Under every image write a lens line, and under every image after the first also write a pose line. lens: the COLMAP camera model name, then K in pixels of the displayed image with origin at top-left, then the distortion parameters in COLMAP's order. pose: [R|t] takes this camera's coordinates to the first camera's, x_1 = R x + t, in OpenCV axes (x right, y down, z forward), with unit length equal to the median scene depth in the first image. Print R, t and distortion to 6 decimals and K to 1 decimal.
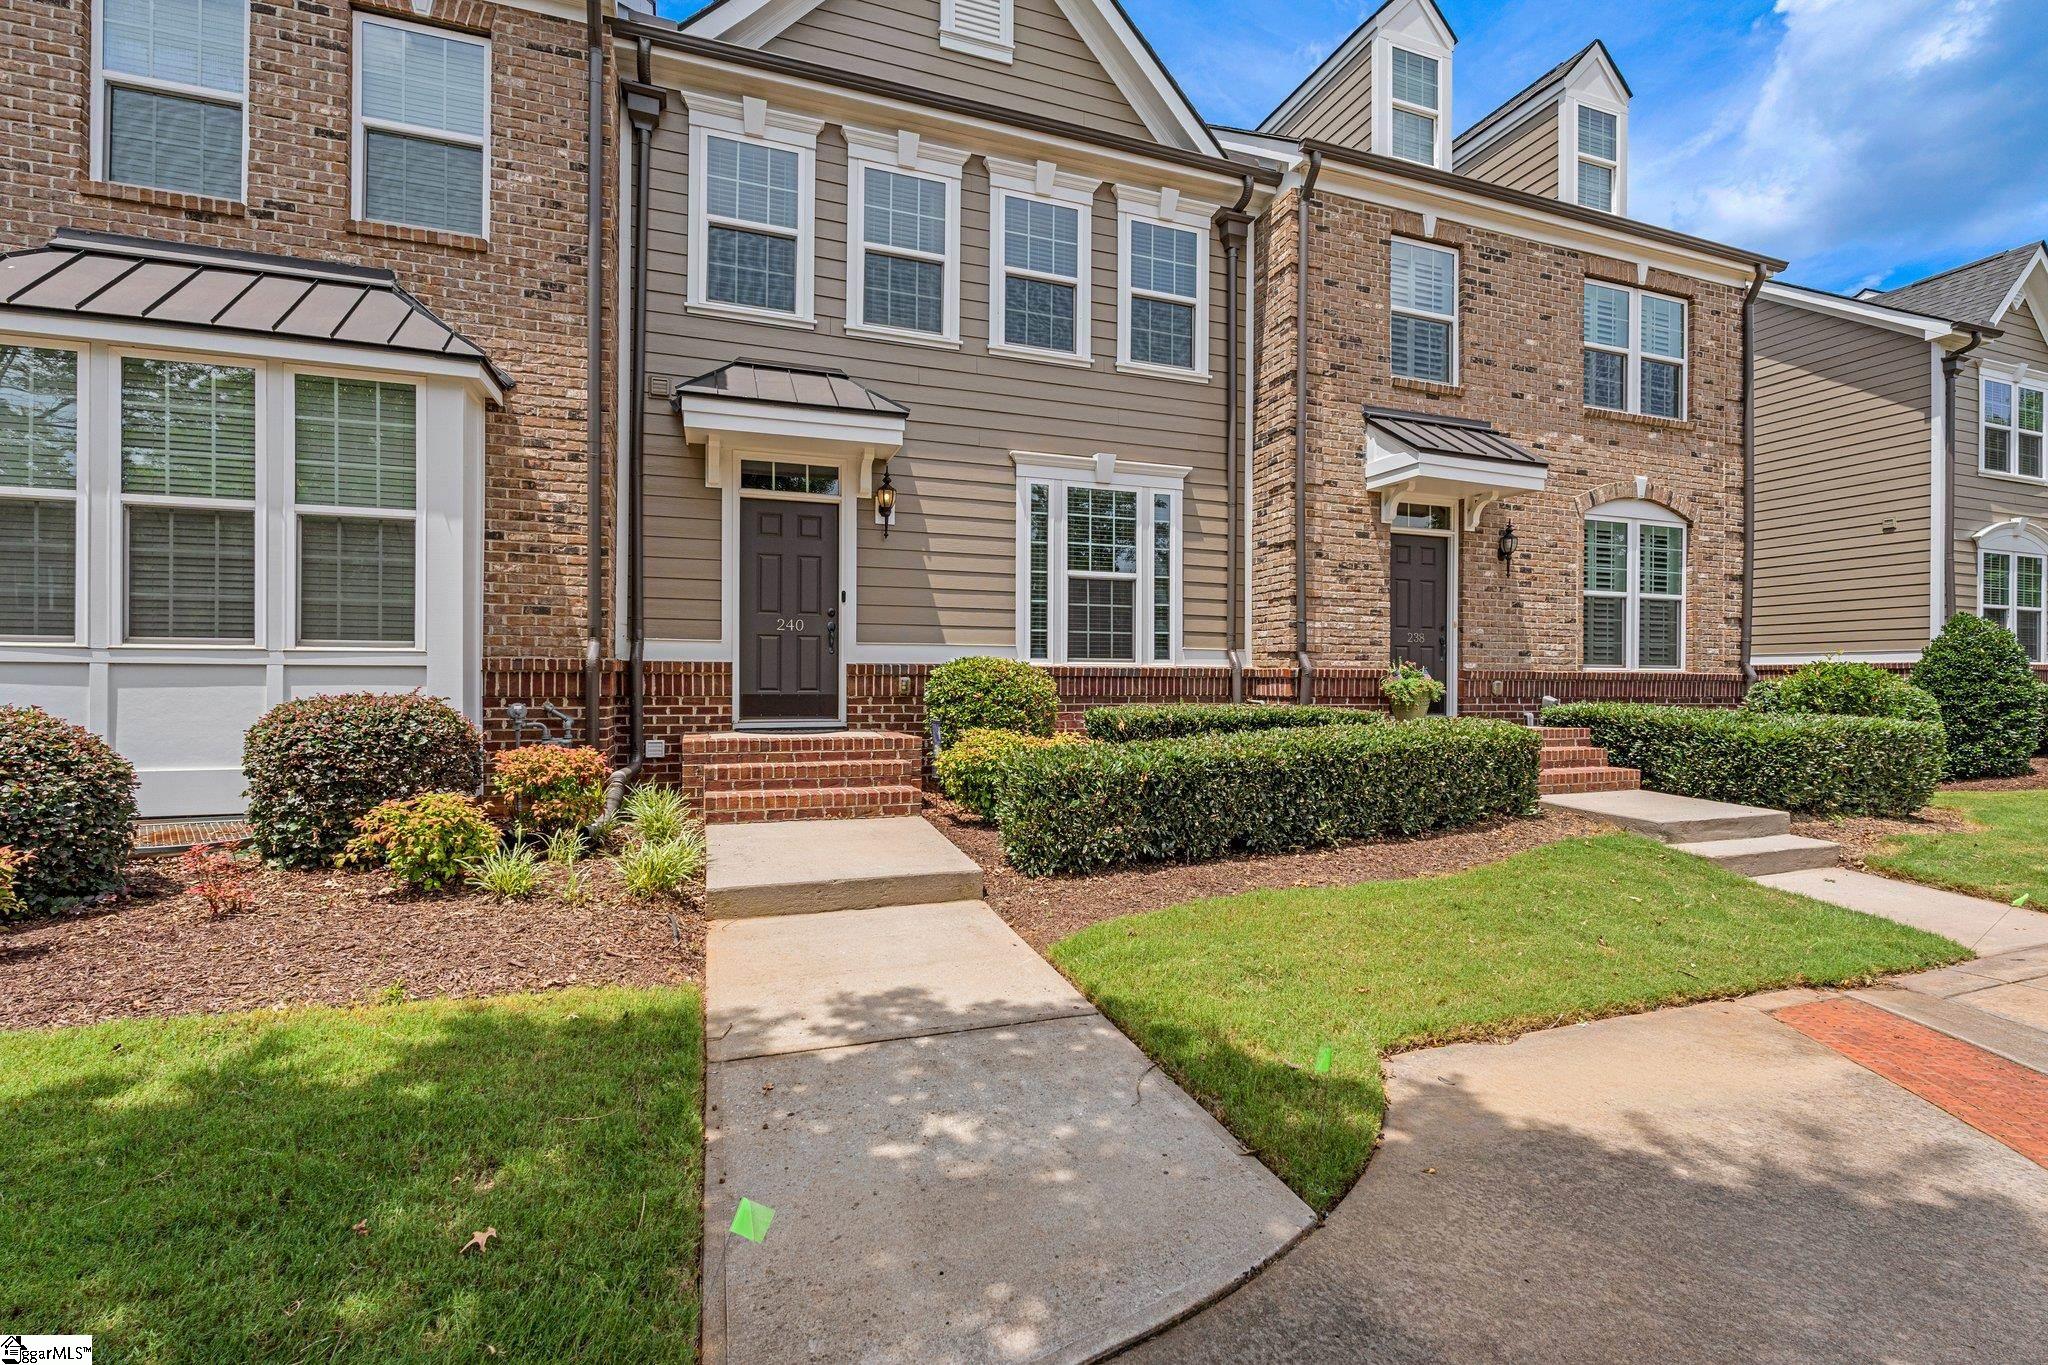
lens RADIAL K [[917.1, 0, 1027.8], [0, 917.1, 658.2], [0, 0, 1]] dist [-0.001497, -0.000940]
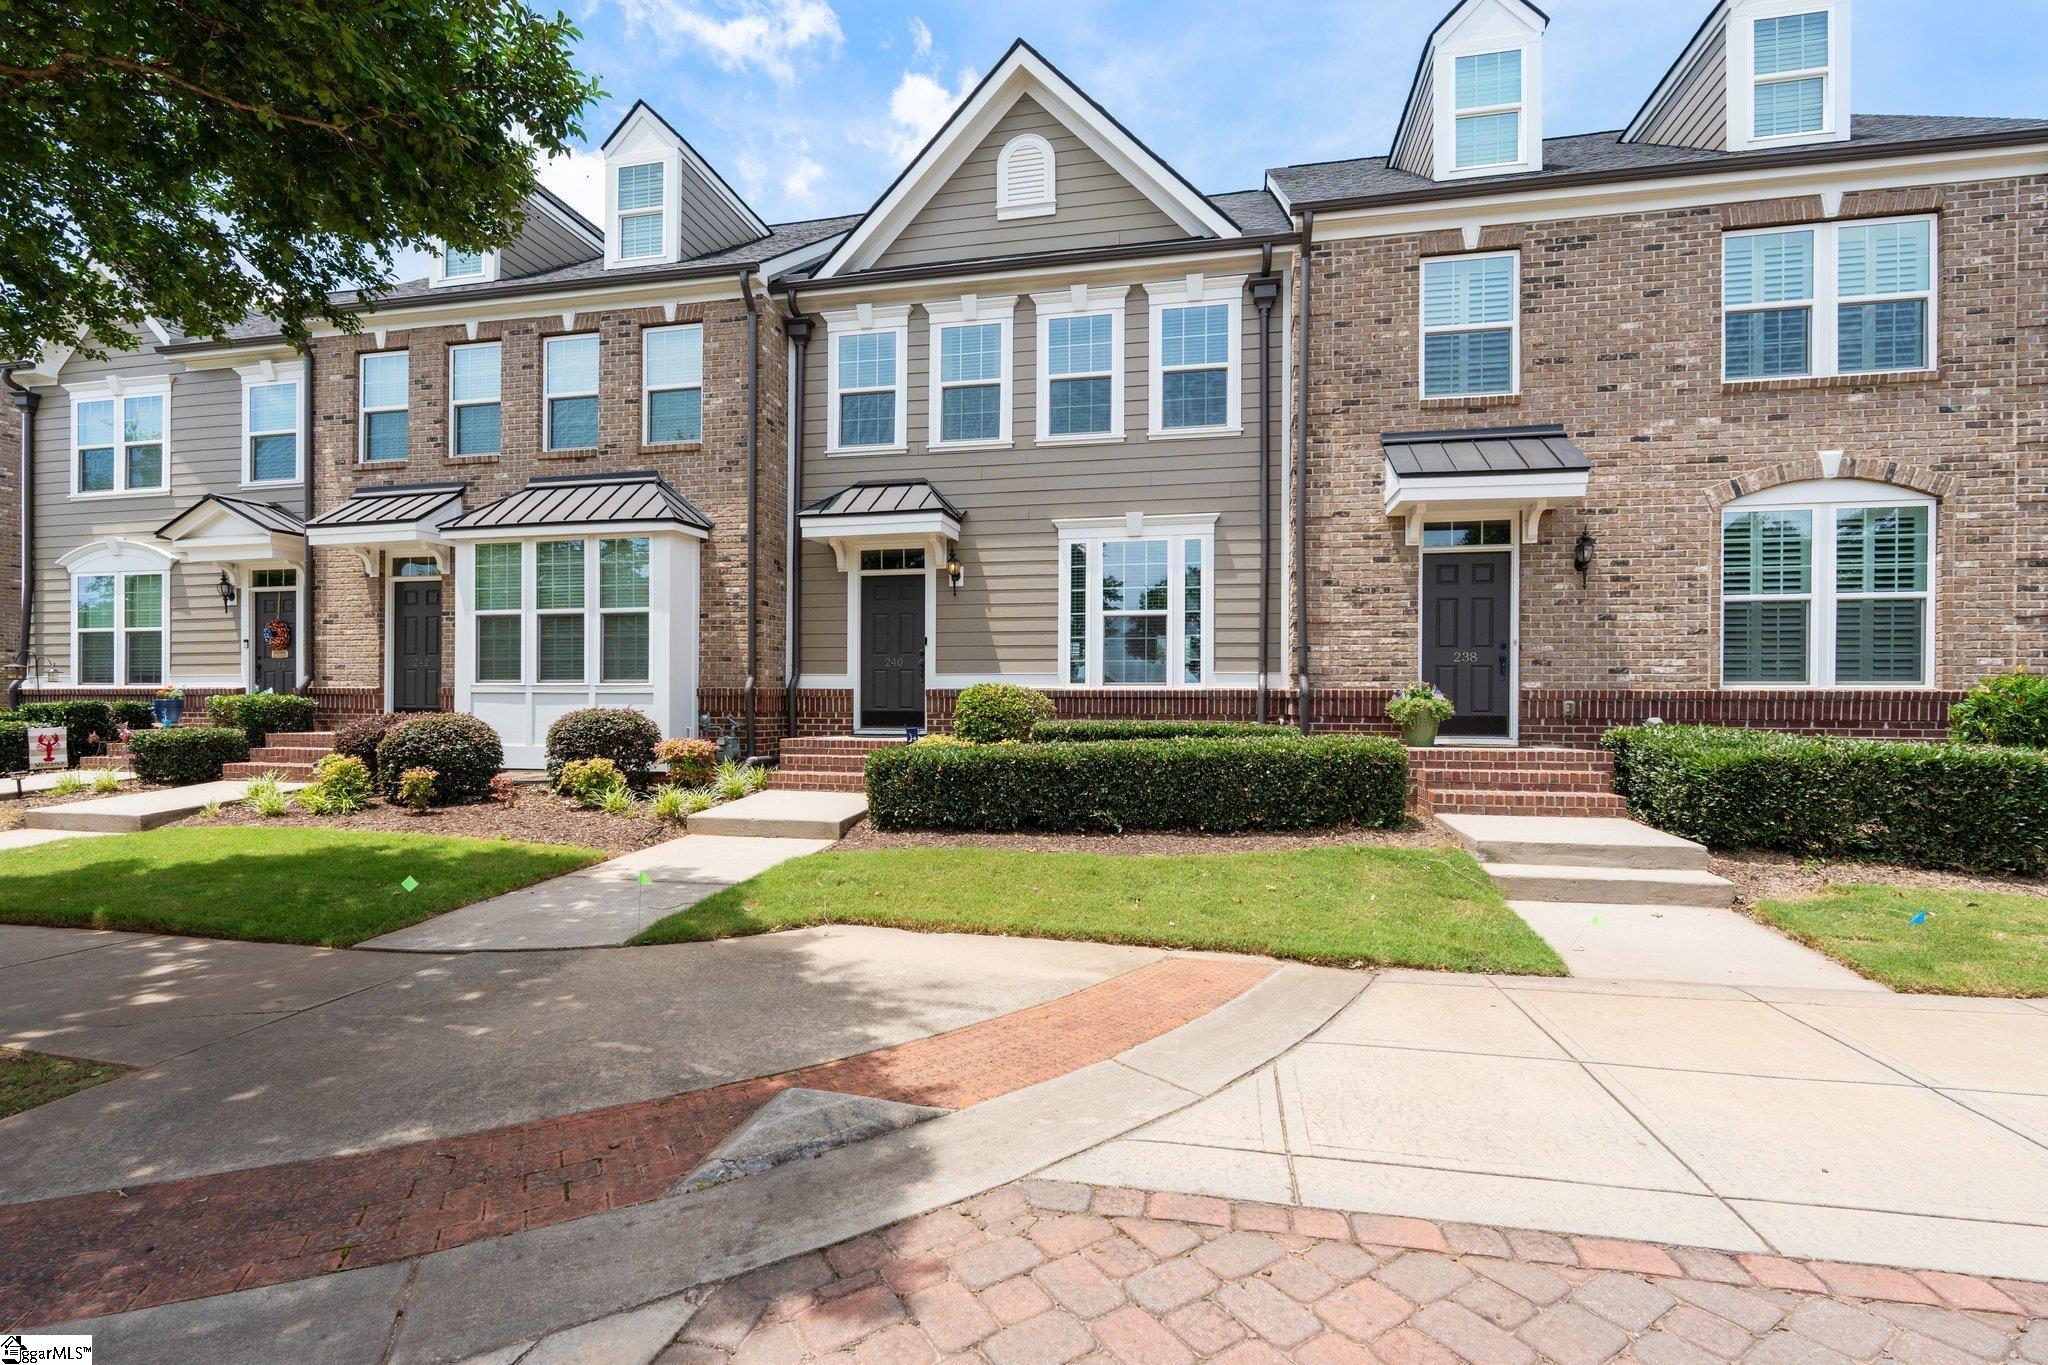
lens RADIAL K [[905.6, 0, 1029.5], [0, 905.6, 674.8], [0, 0, 1]] dist [-0.003885, -0.000356]
pose [[0.850192, -0.017586, -0.526179, 0.578620], [0.013219, 0.999840, -0.012059, 0.002425], [0.526307, 0.003297, 0.850288, -0.076401]]
